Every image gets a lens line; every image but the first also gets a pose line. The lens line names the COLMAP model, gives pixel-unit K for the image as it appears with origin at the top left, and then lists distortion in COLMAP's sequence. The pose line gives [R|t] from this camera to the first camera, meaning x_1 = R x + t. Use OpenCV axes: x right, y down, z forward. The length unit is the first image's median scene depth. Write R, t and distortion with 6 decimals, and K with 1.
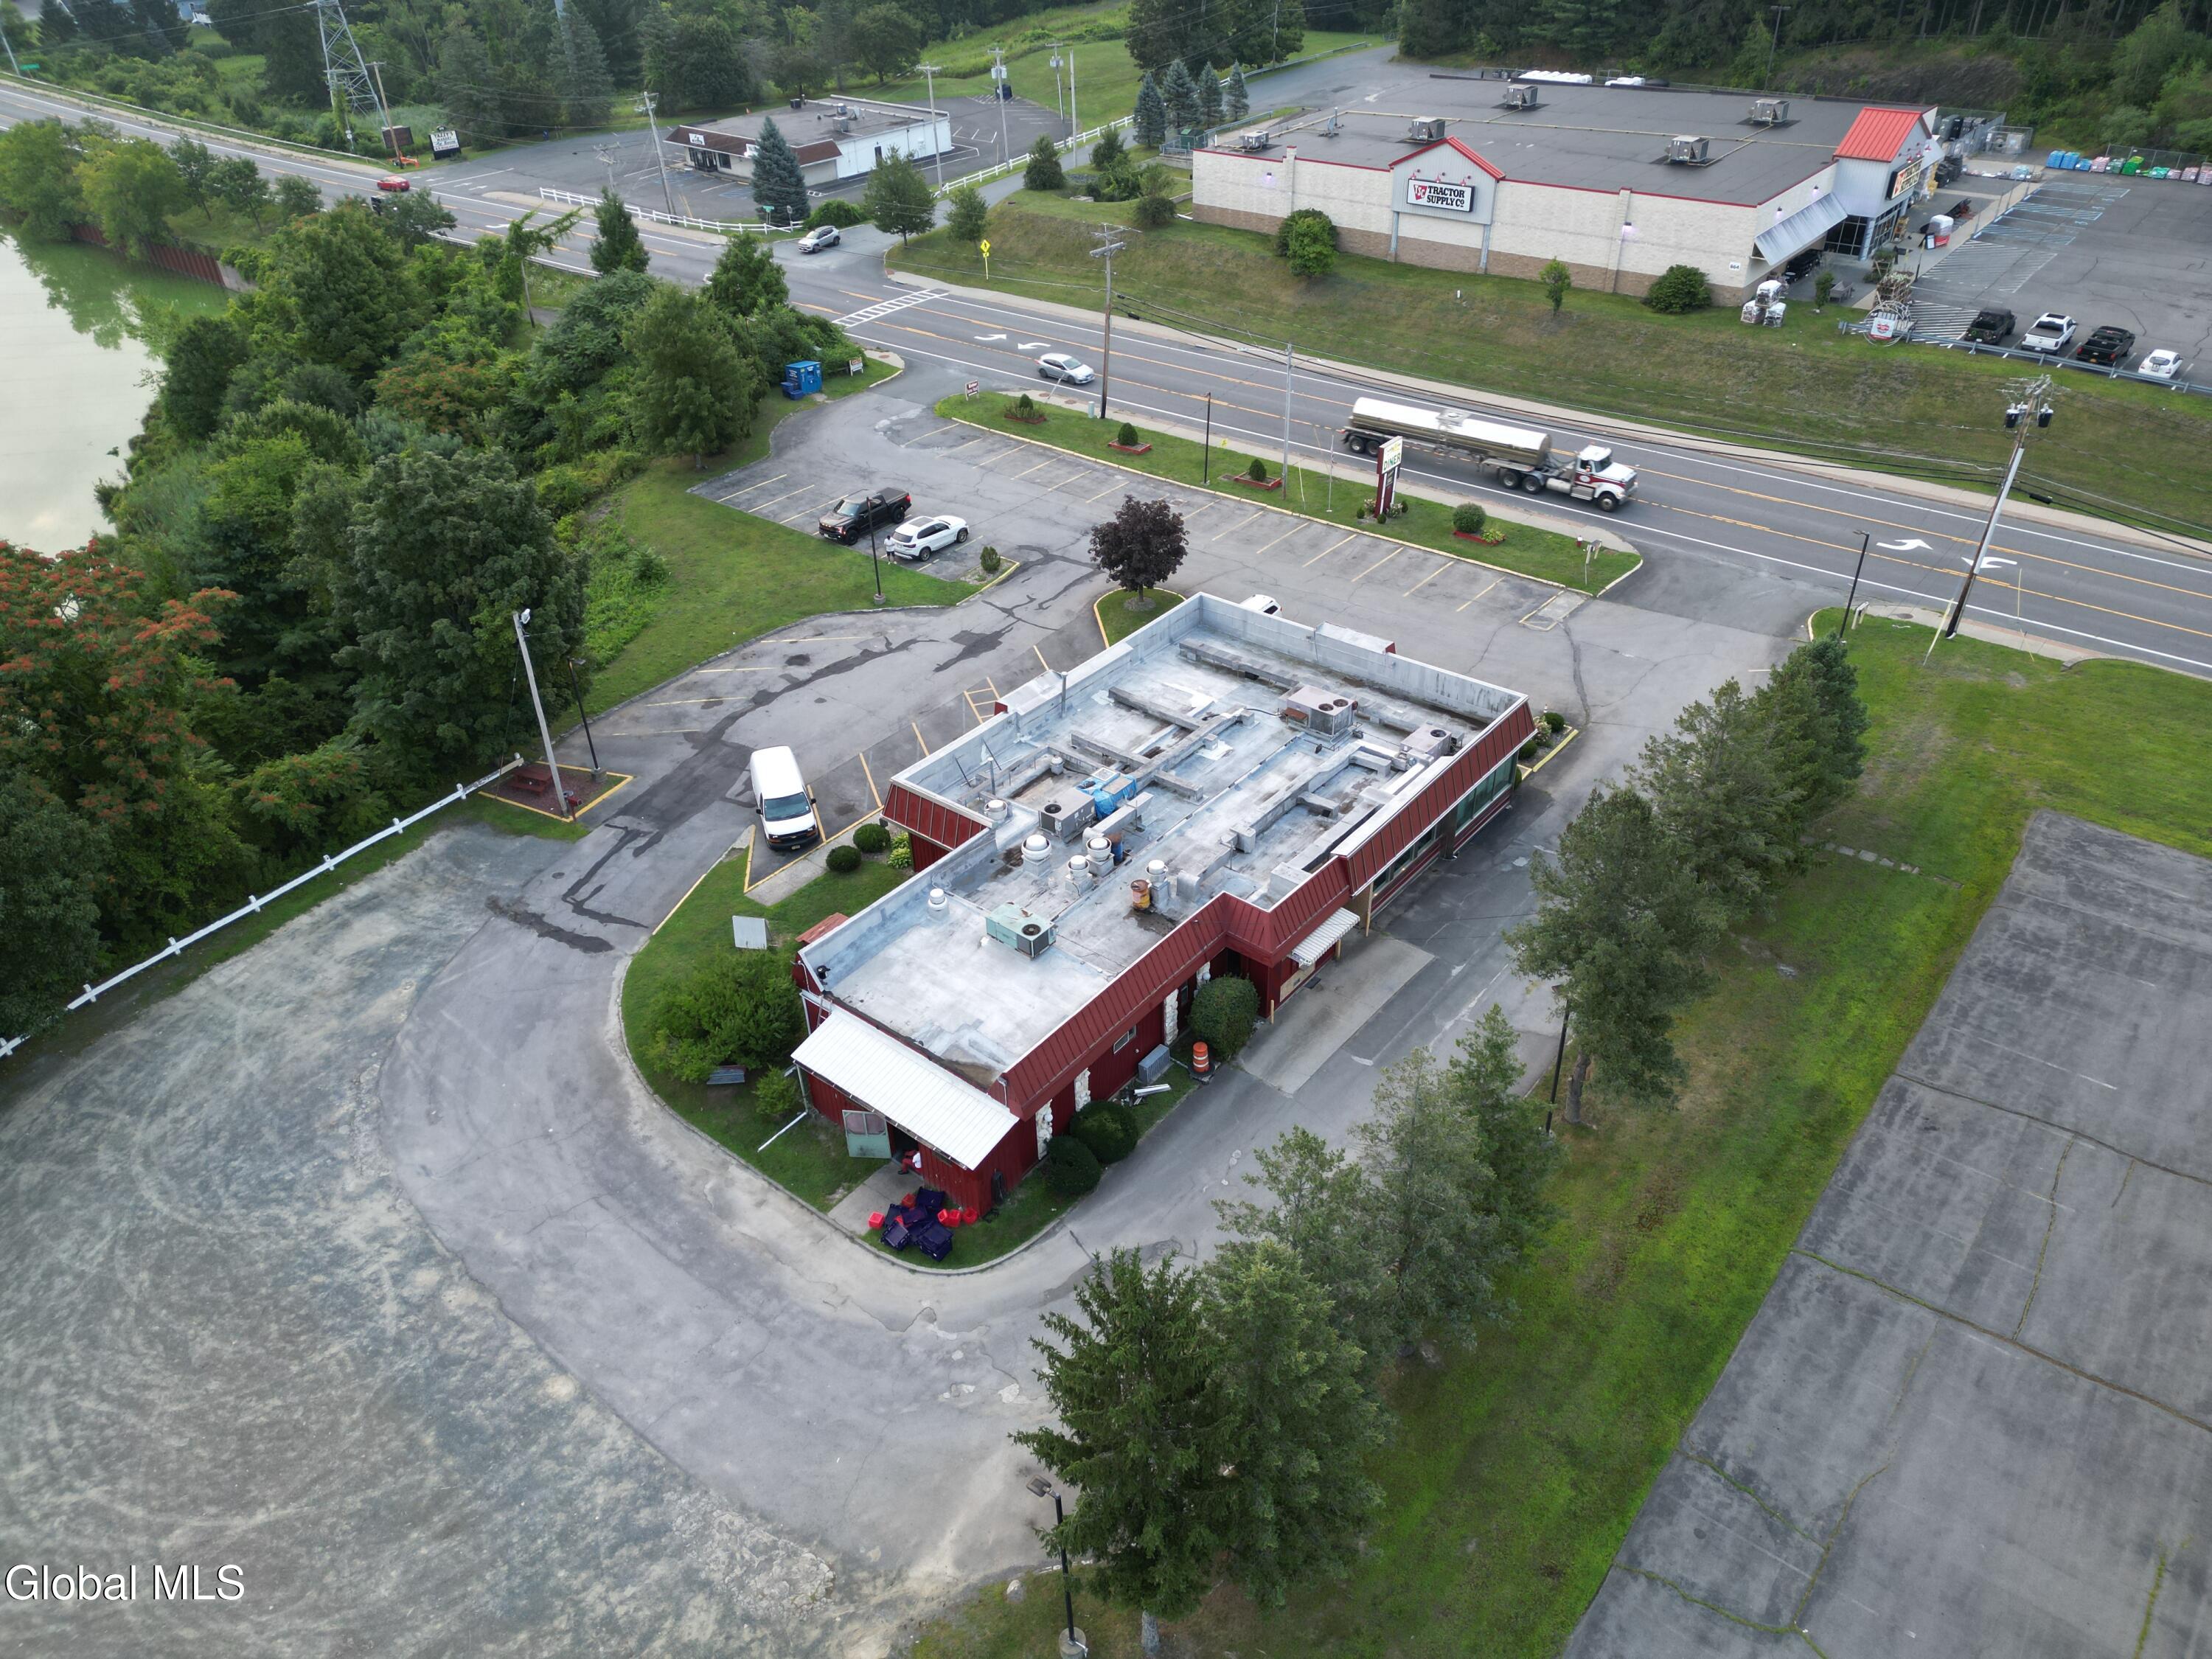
lens RADIAL K [[1543.3, 0, 1105.0], [0, 1543.3, 831.0], [0, 0, 1]] dist [0.078360, -0.076316]
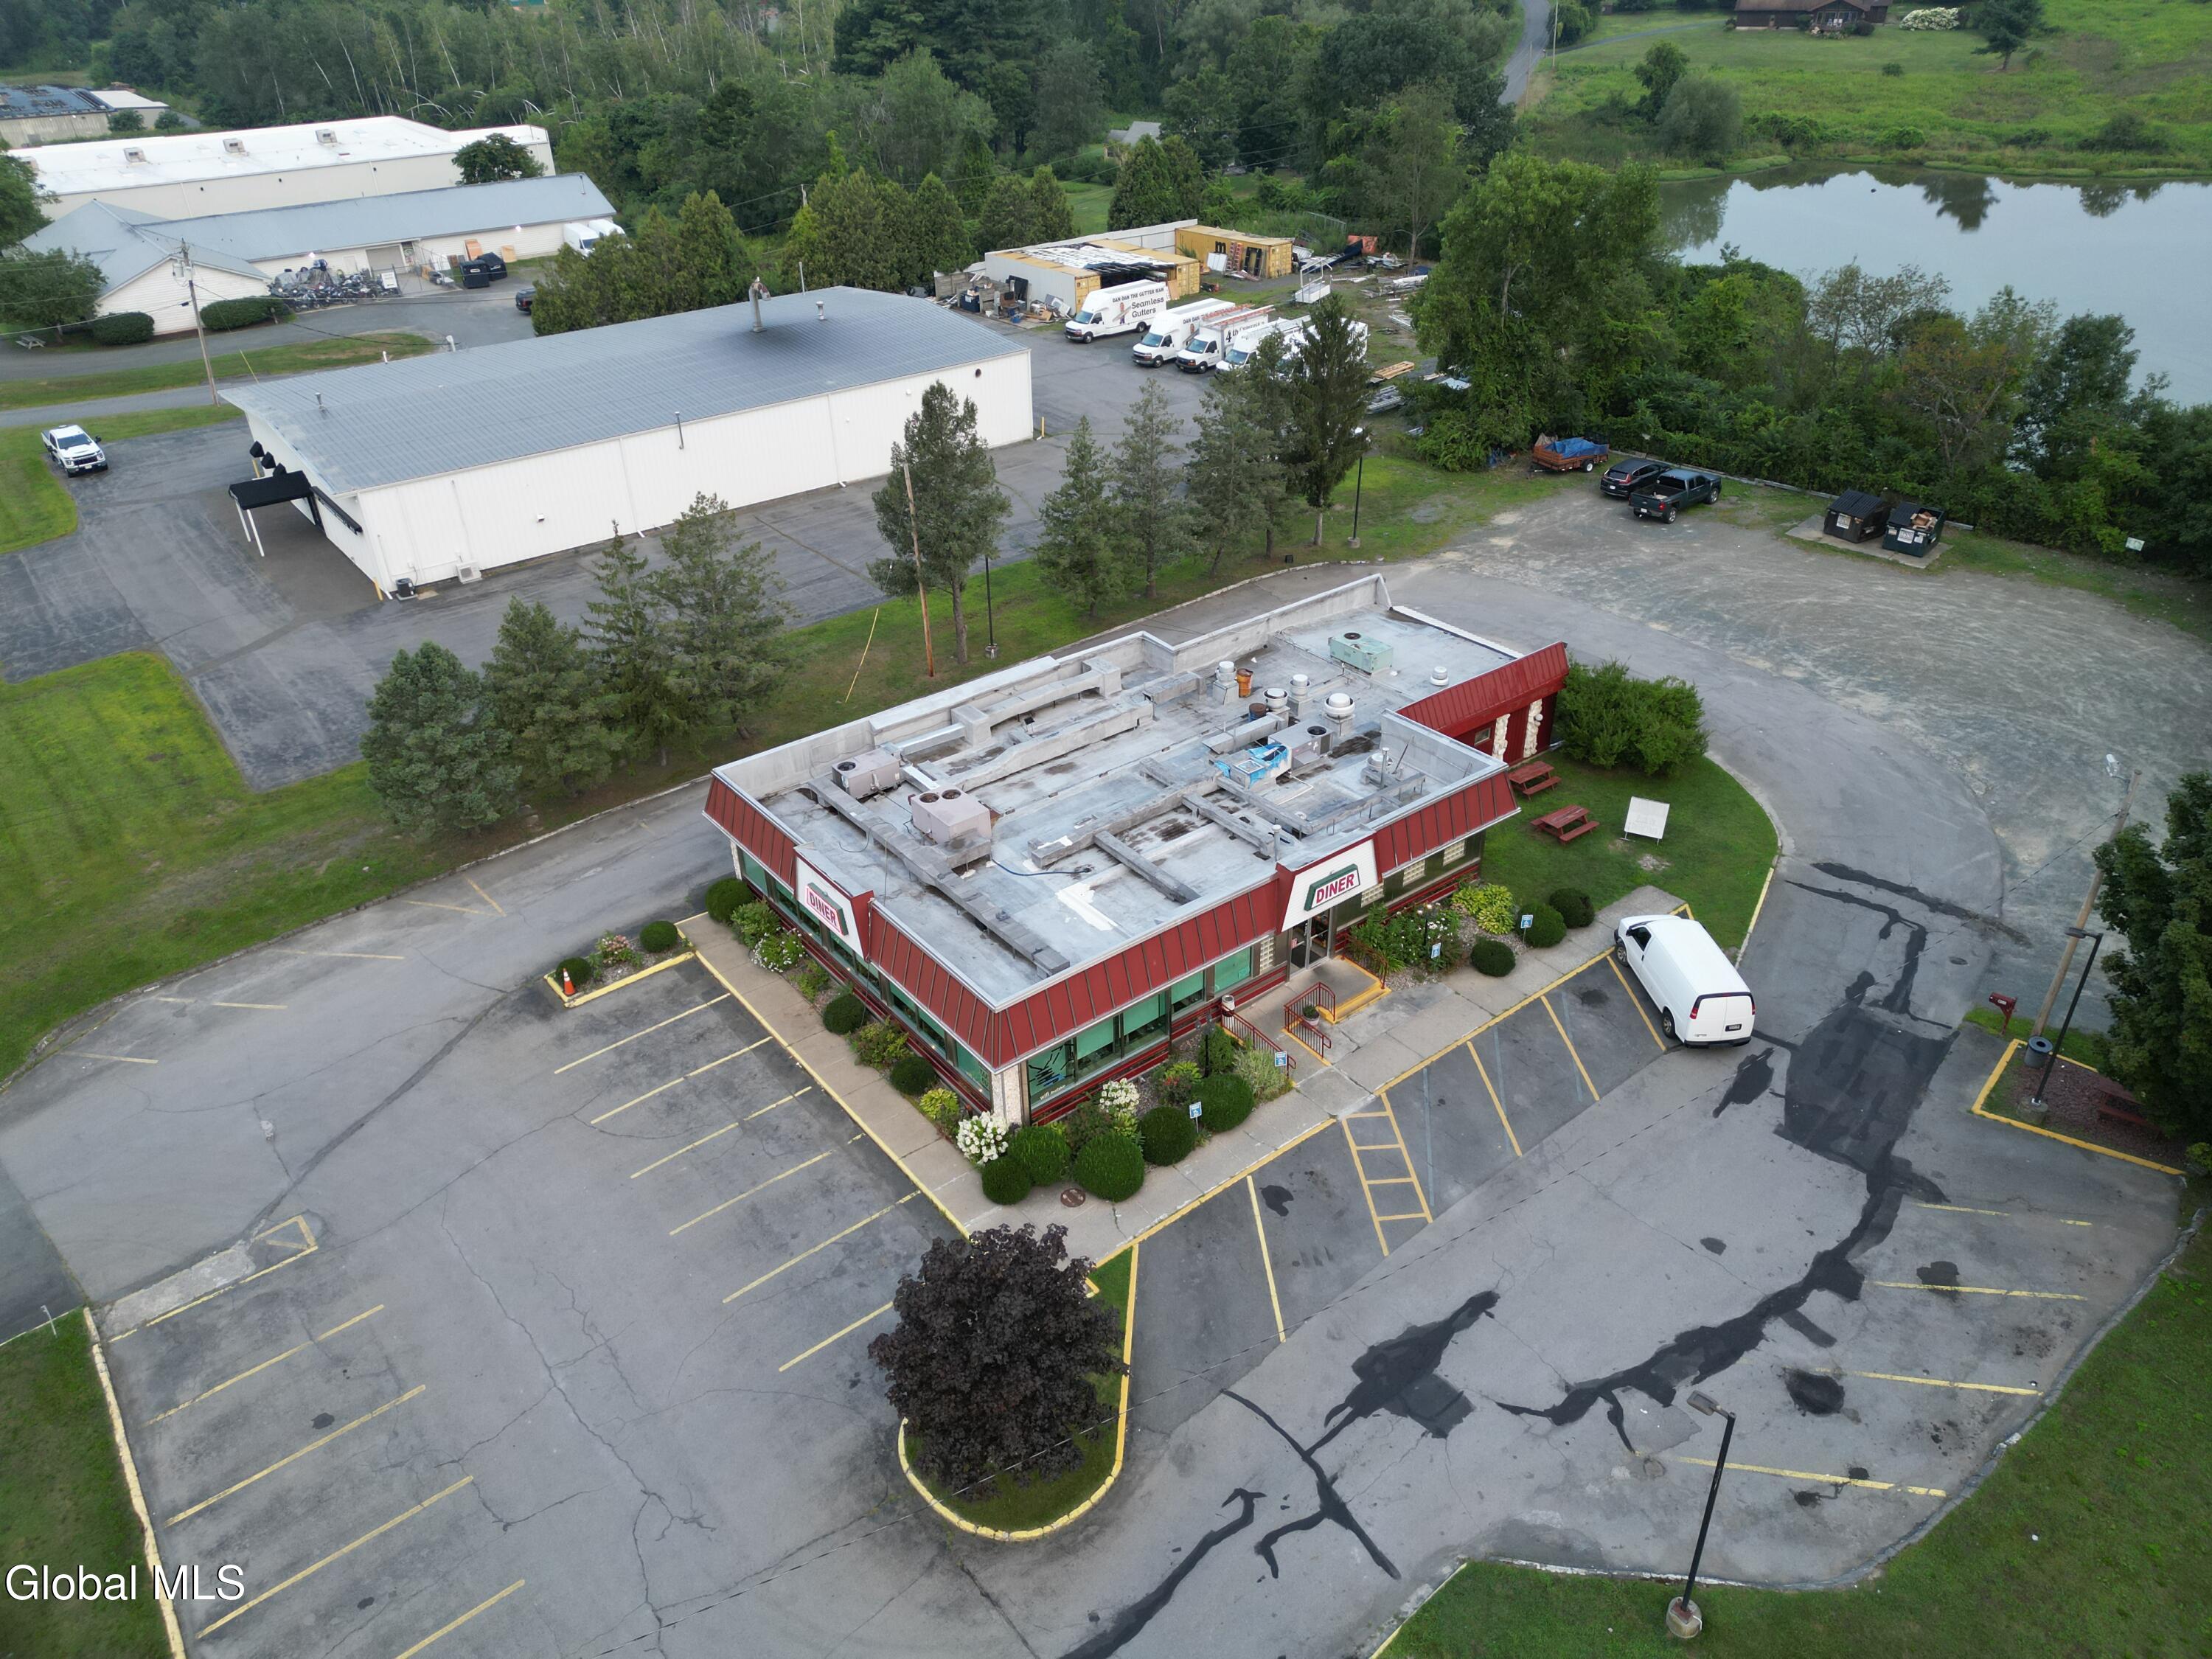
lens RADIAL K [[1543.3, 0, 1105.0], [0, 1543.3, 831.0], [0, 0, 1]] dist [0.078360, -0.076316]
pose [[-0.973595, -0.073687, 0.216061, -0.101104], [0.167827, 0.410547, 0.896262, -0.740617], [-0.154747, 0.908857, -0.387340, 1.270178]]
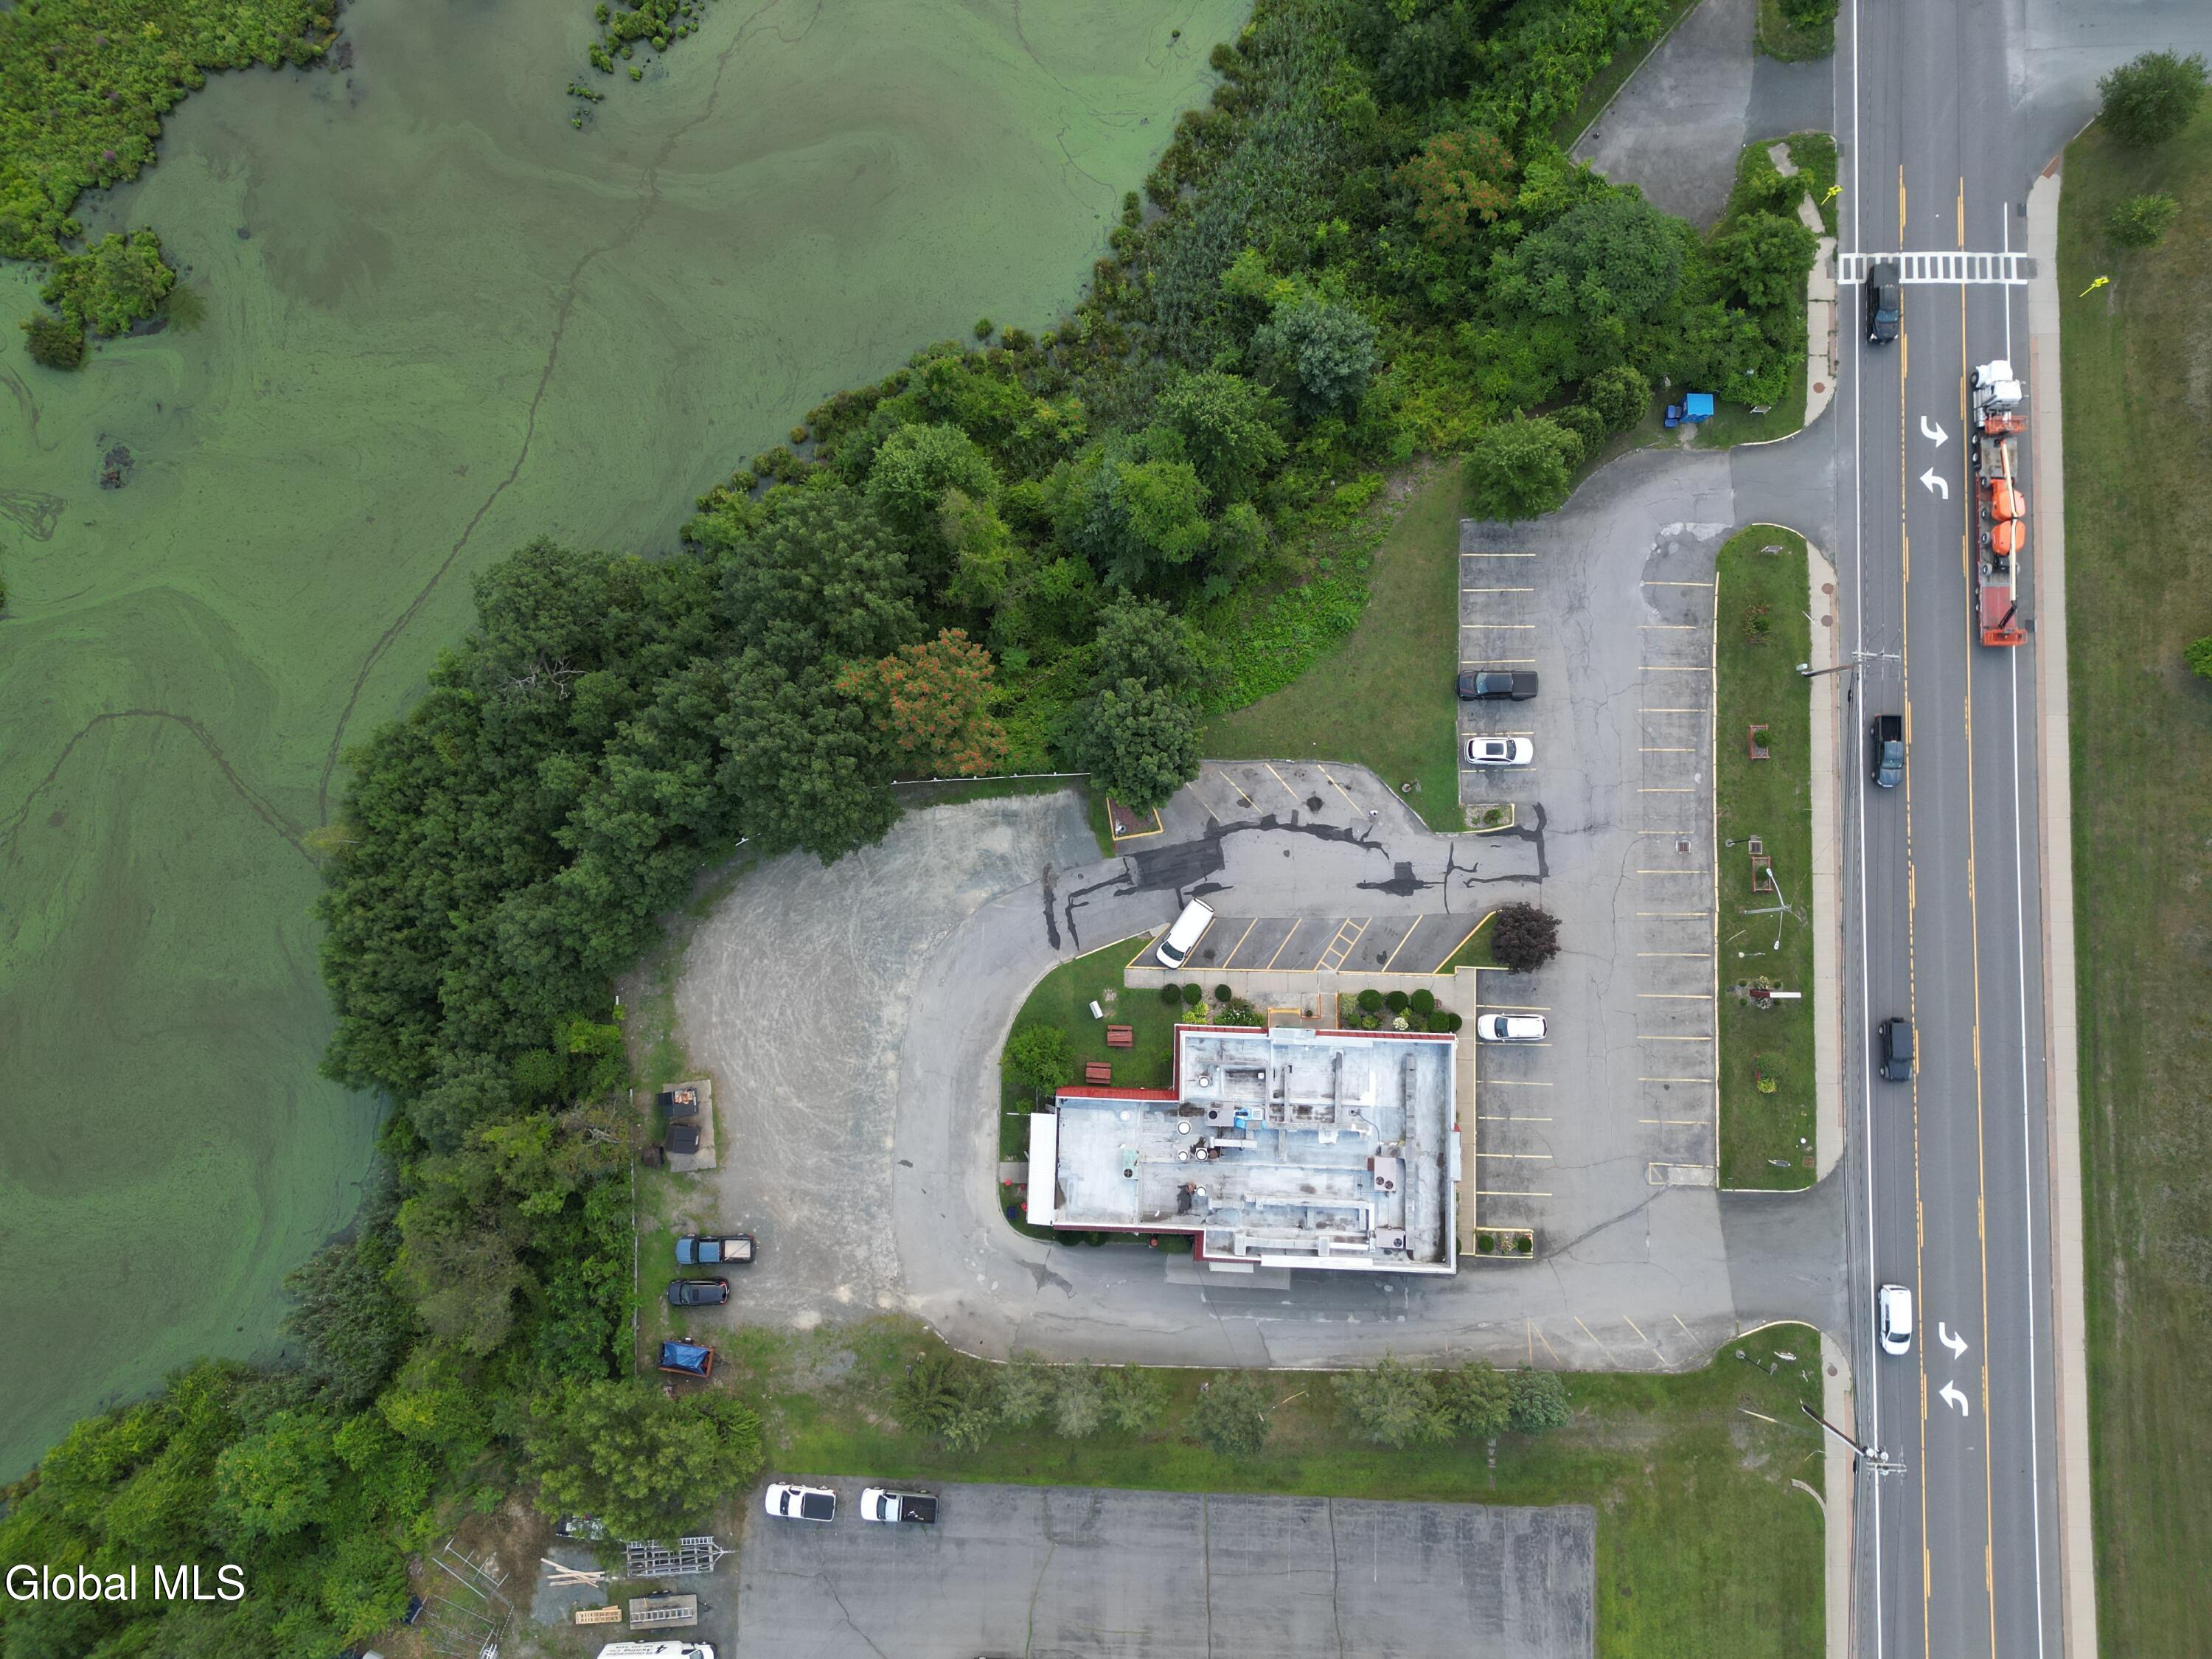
lens RADIAL K [[1501.9, 0, 1106.0], [0, 1501.9, 829.5], [0, 0, 1]] dist [0.095401, -0.130851]
pose [[0.611768, 0.788526, -0.062979, -0.253089], [-0.430258, 0.398504, 0.809983, -1.477784], [0.663790, -0.468425, 0.583062, -0.038870]]
